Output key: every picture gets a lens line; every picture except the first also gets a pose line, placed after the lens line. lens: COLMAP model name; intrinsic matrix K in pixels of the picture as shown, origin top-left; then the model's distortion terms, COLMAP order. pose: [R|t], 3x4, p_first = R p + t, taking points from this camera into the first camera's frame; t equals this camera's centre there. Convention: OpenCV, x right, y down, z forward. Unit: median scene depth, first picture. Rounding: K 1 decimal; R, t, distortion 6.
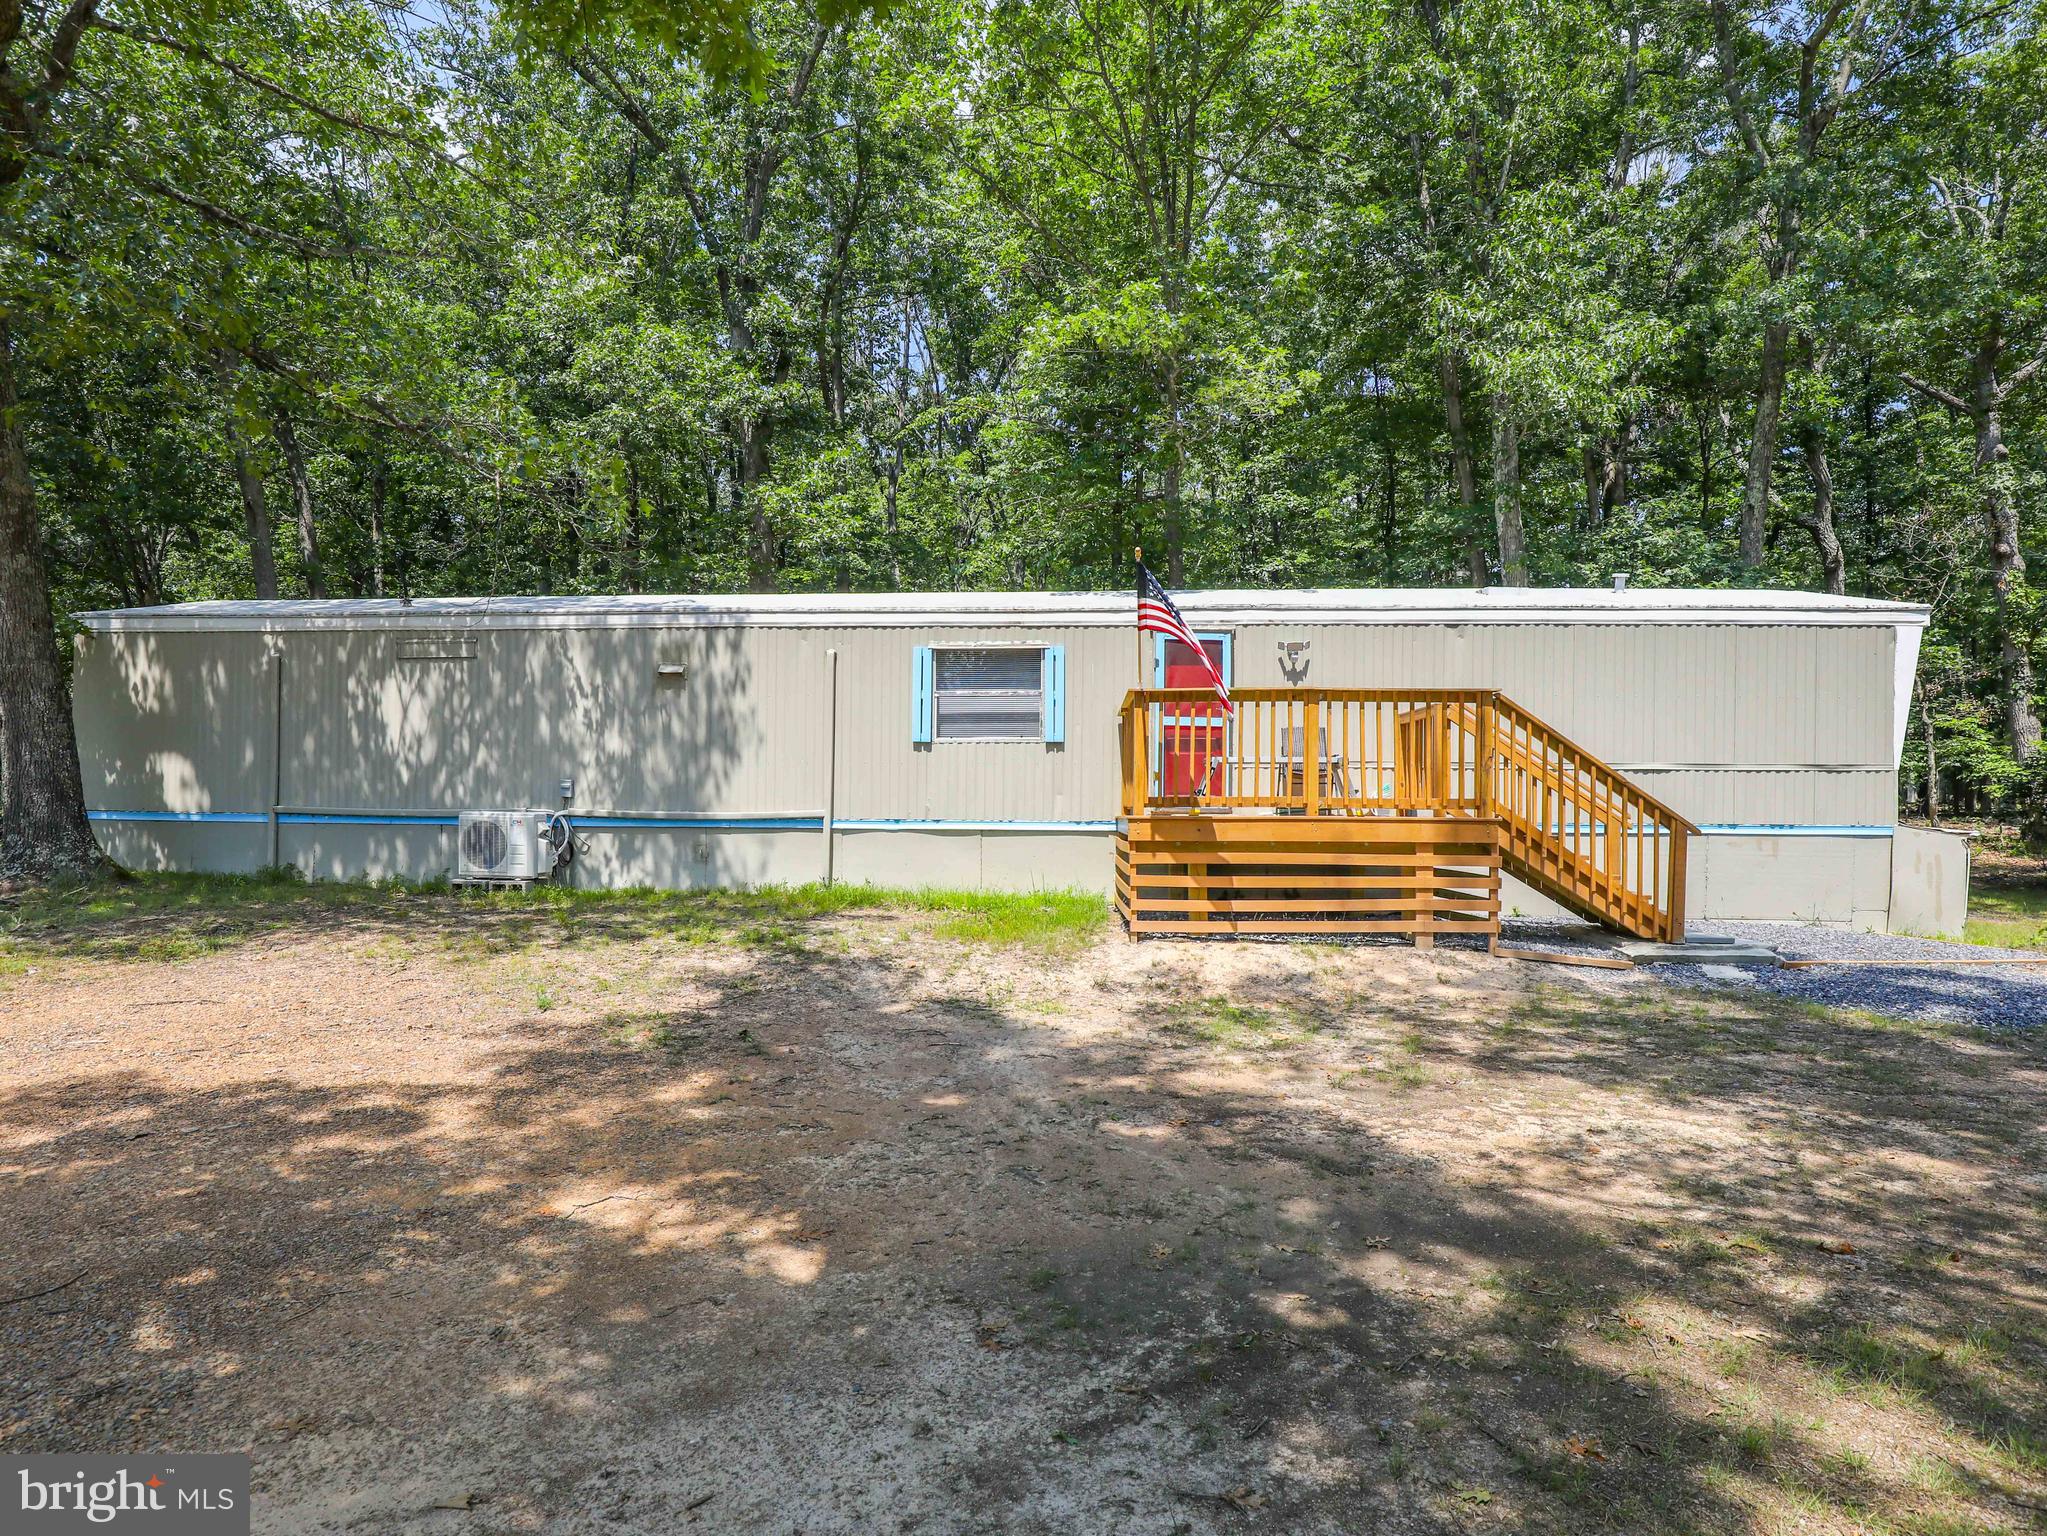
lens RADIAL K [[1063.9, 0, 1030.8], [0, 1063.9, 762.3], [0, 0, 1]] dist [-0.016907, 0.000119]
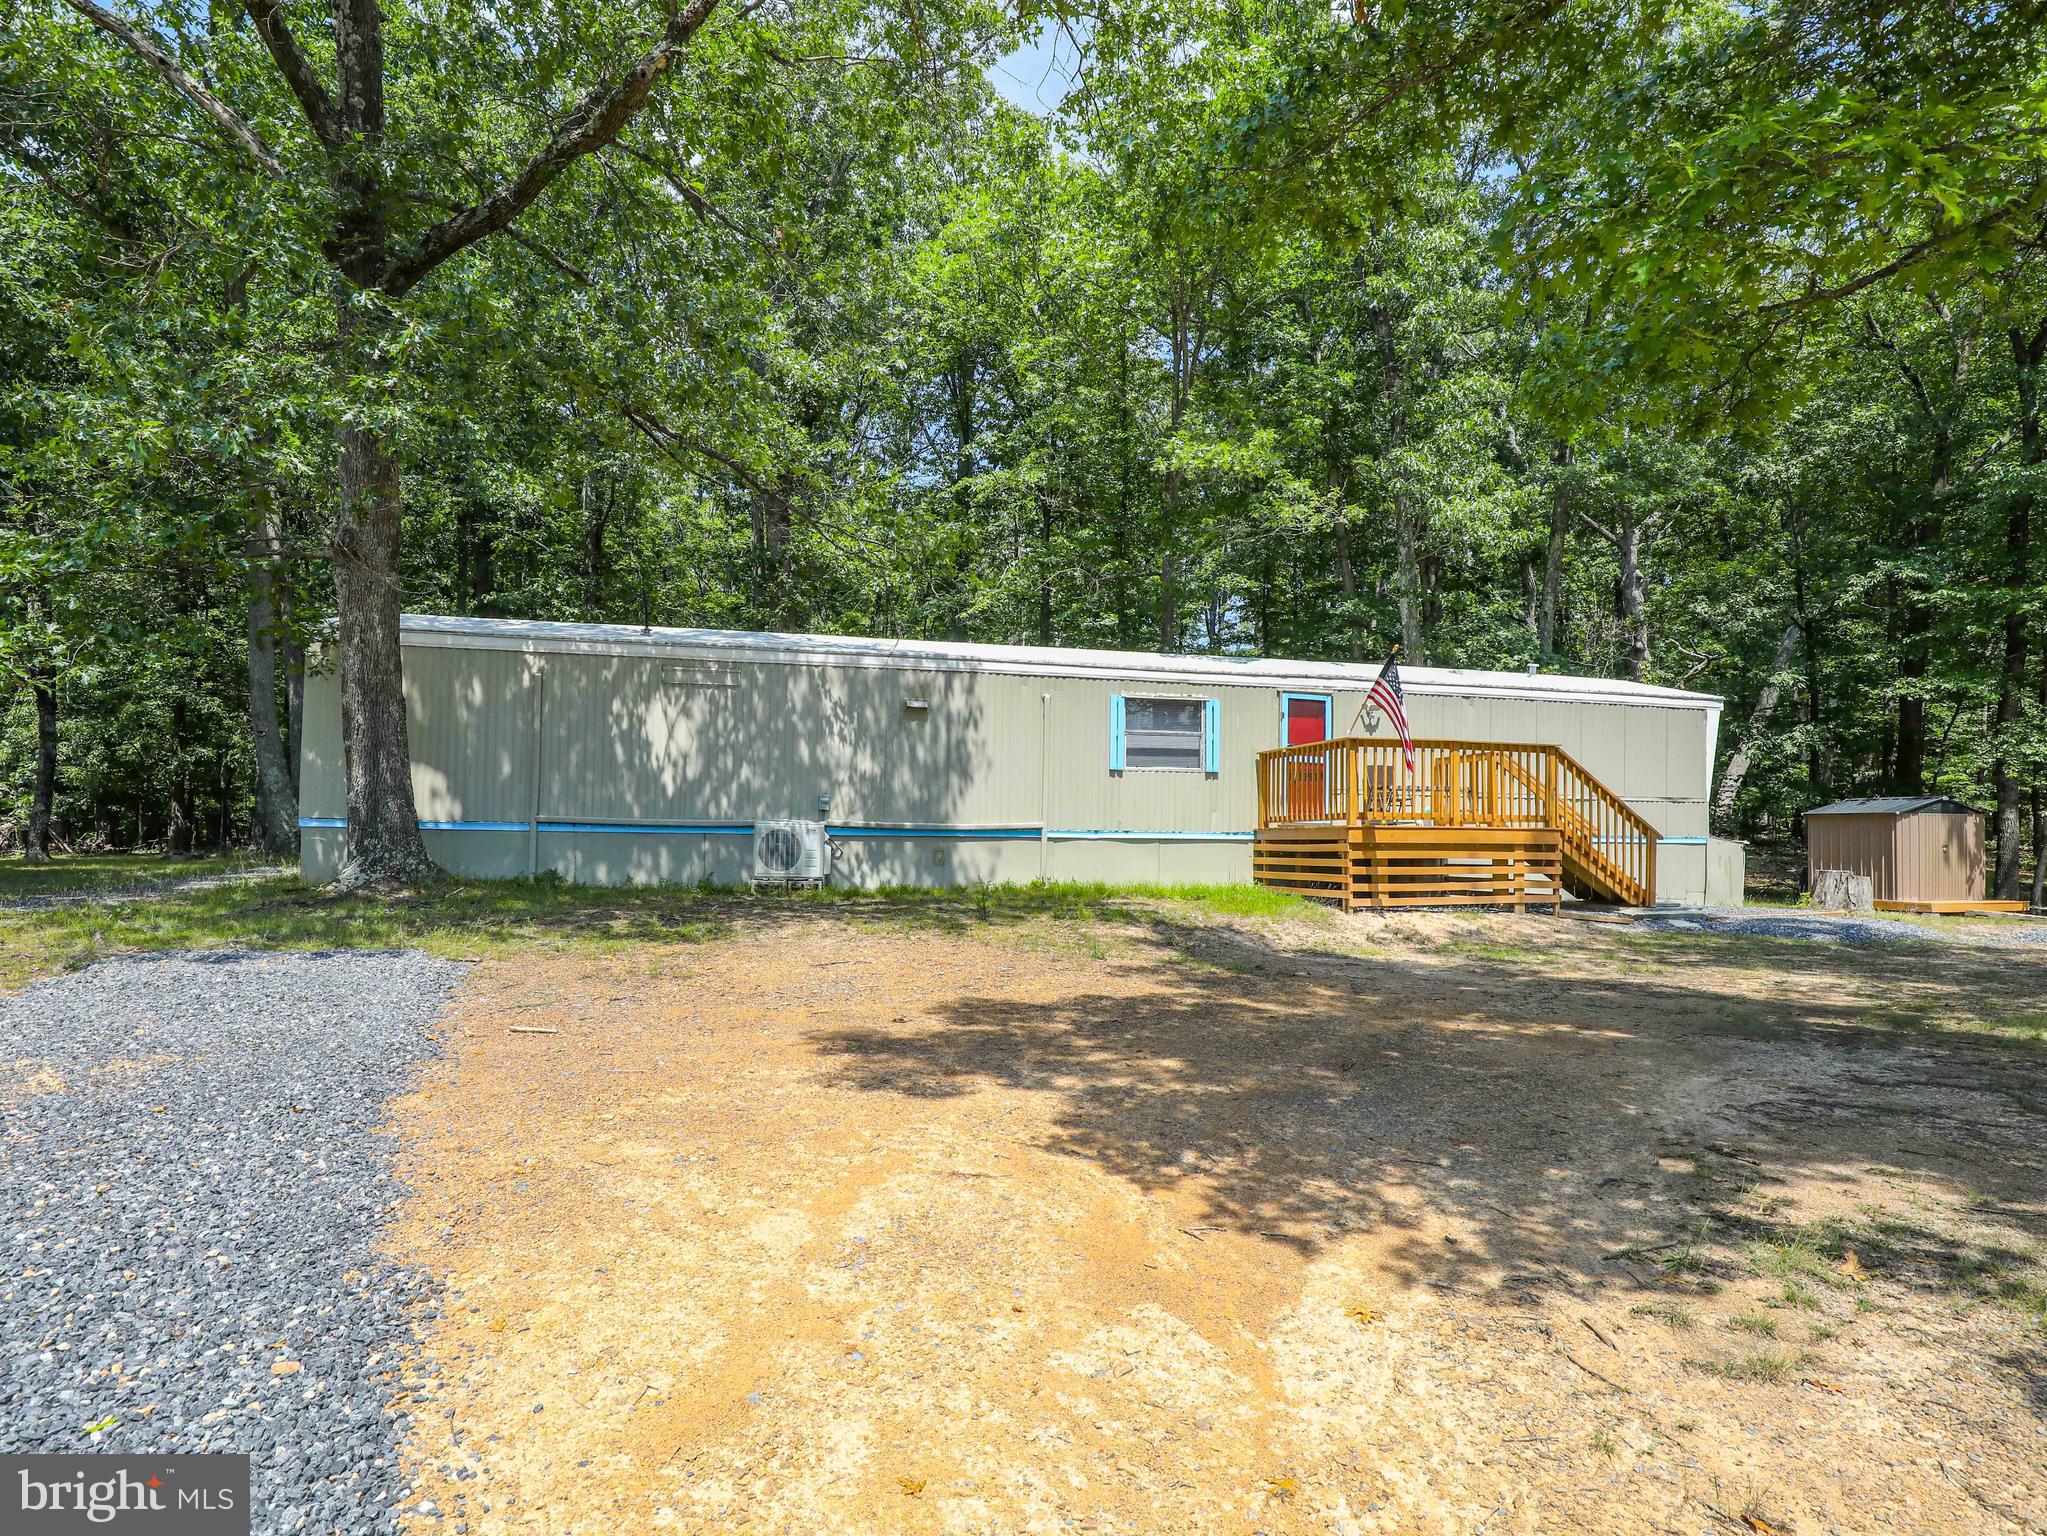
lens RADIAL K [[1062.7, 0, 1023.5], [0, 1062.7, 768.0], [0, 0, 1]] dist [-0.001521, 0.000109]
pose [[0.951620, 0.023229, 0.306397, -0.591037], [-0.016794, 0.999580, -0.023622, 0.010635], [-0.306817, 0.017333, 0.951611, -0.179409]]
